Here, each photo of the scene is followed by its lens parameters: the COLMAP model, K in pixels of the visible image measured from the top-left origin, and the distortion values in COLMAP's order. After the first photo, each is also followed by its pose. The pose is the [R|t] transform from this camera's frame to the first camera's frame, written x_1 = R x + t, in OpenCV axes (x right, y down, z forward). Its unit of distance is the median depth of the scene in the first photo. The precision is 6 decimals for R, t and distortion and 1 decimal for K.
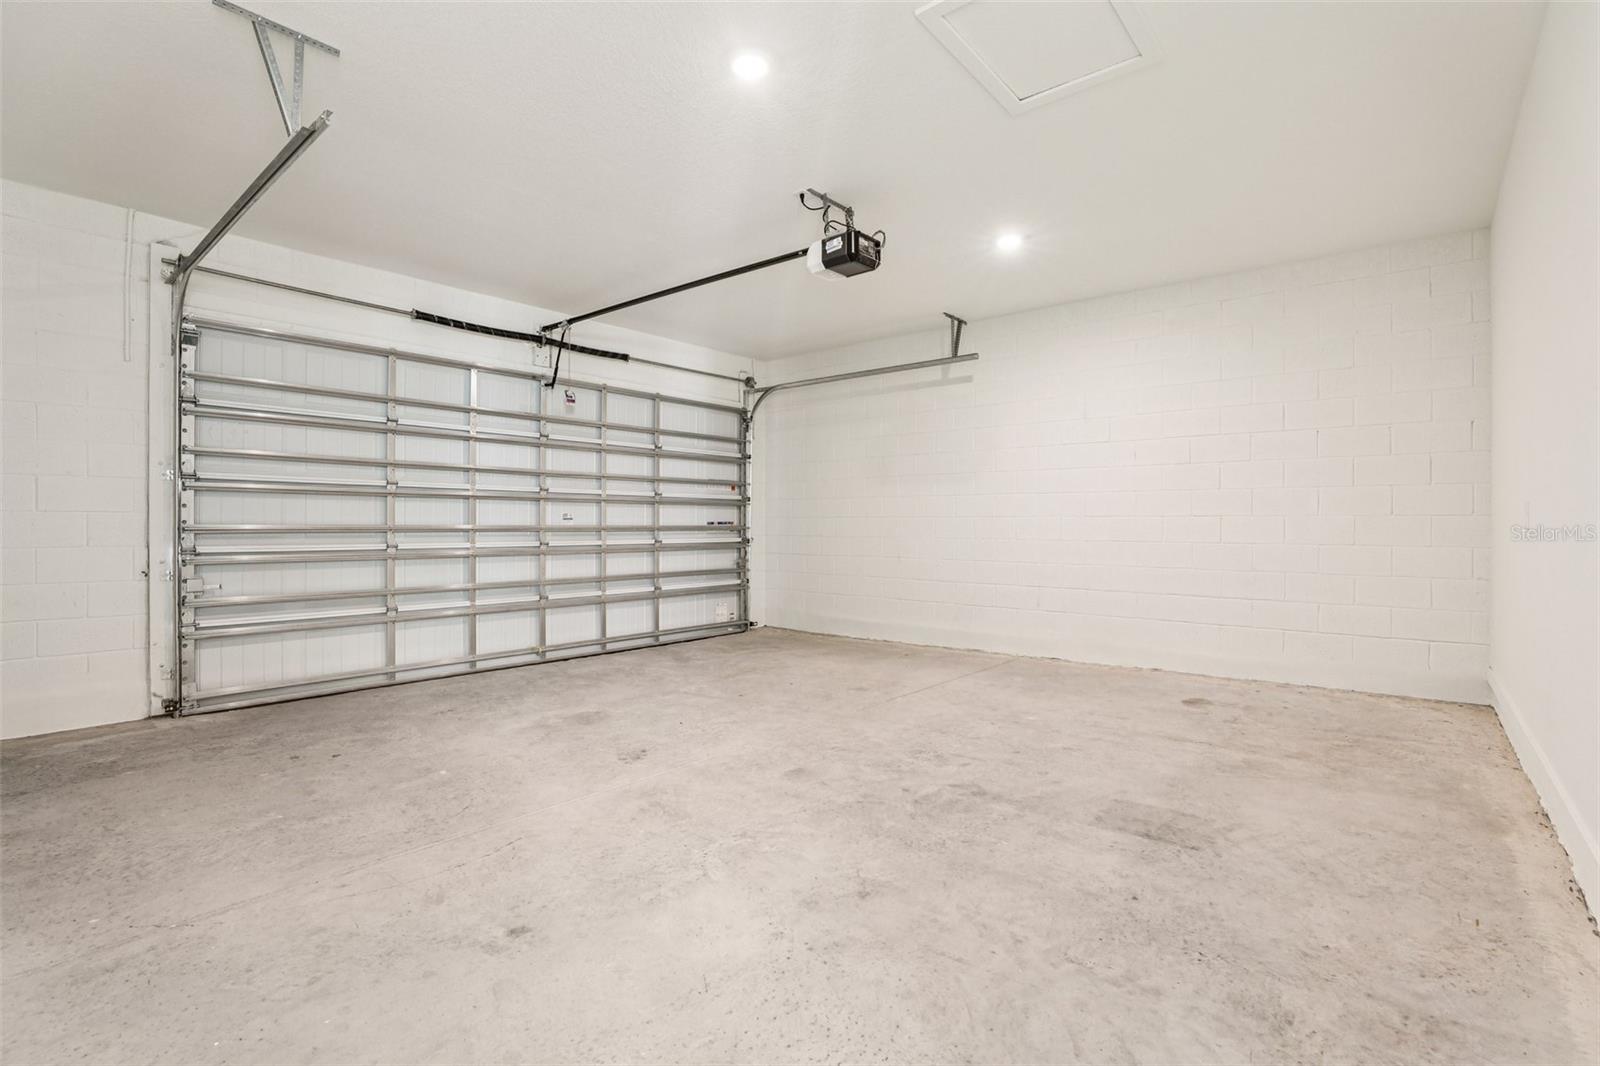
lens RADIAL K [[731.5, 0, 798.3], [0, 731.5, 527.5], [0, 0, 1]] dist [-0.028235, 0.005757]
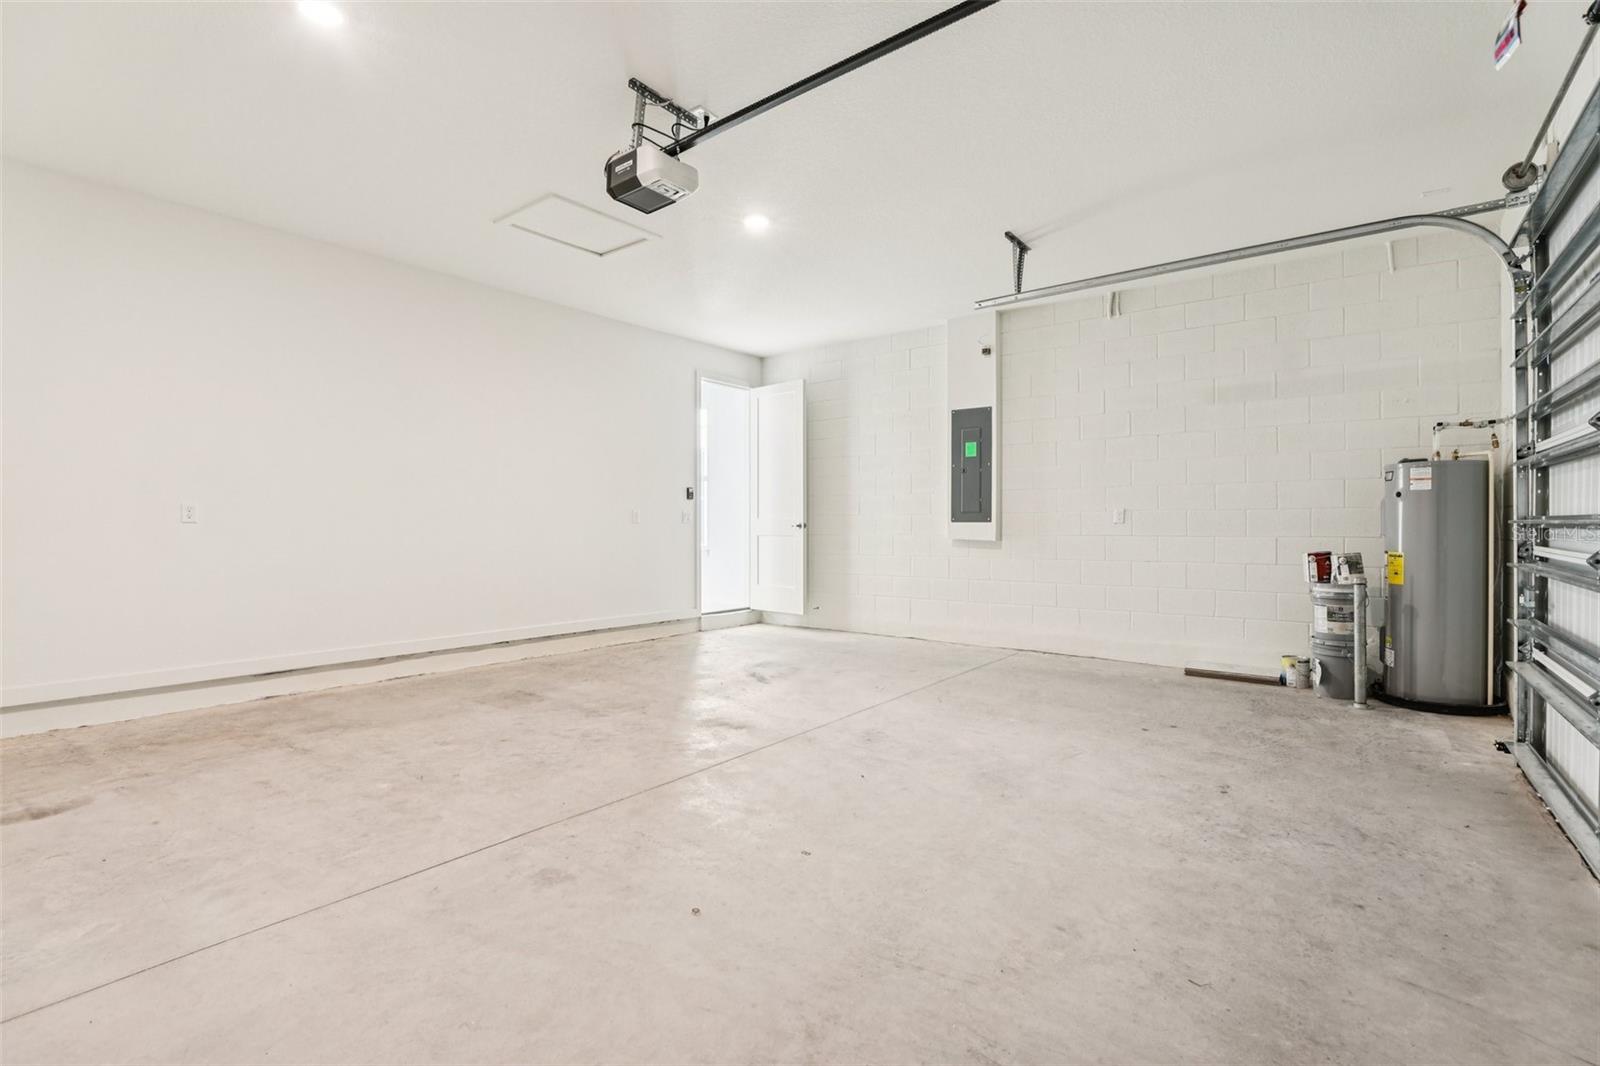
lens RADIAL K [[731.5, 0, 800.8], [0, 731.5, 525.6], [0, 0, 1]] dist [-0.028235, 0.005757]
pose [[-0.999064, 0.002285, -0.043195, -0.073249], [0.001811, 0.999938, 0.011017, -0.004038], [0.043218, 0.010928, -0.999006, 2.008028]]
